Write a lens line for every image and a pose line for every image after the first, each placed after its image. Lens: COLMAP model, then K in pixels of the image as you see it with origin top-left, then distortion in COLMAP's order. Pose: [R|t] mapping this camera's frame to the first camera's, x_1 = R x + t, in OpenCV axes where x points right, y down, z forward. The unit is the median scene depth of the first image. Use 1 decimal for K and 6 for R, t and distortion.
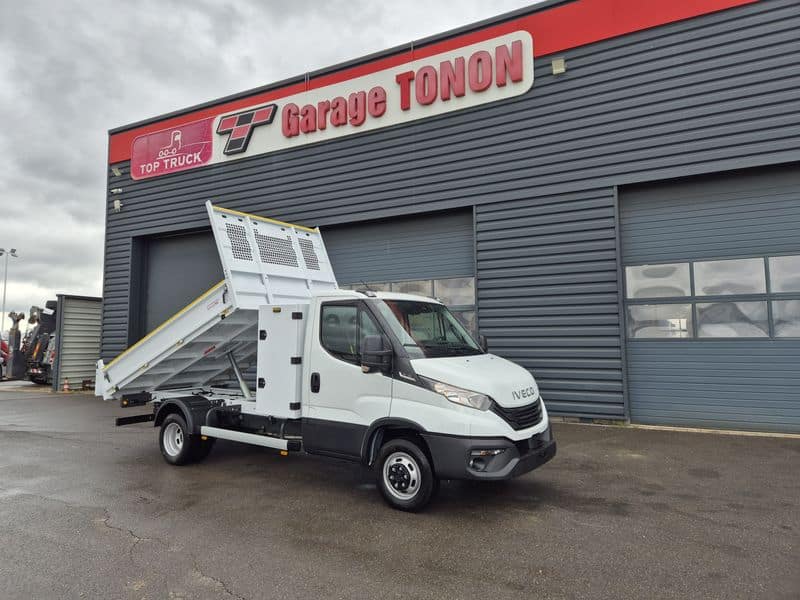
lens RADIAL K [[536.4, 0, 388.9], [0, 536.4, 298.6], [0, 0, 1]] dist [0.098965, -0.089278]
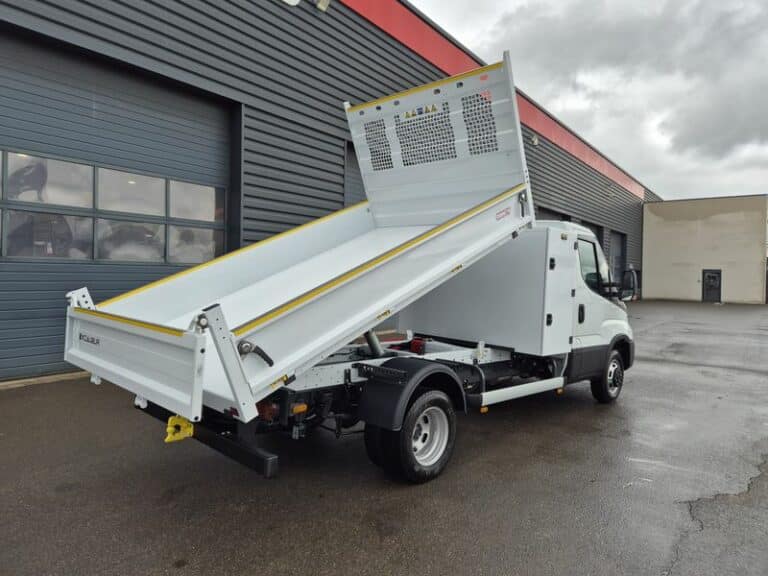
lens RADIAL K [[514.9, 0, 373.4], [0, 514.9, 286.7], [0, 0, 1]] dist [0.098965, -0.089278]
pose [[0.147381, -0.015095, 0.988965, -0.694491], [-0.106883, 0.993785, 0.031097, 0.068711], [-0.983288, -0.110286, 0.144852, 0.739204]]
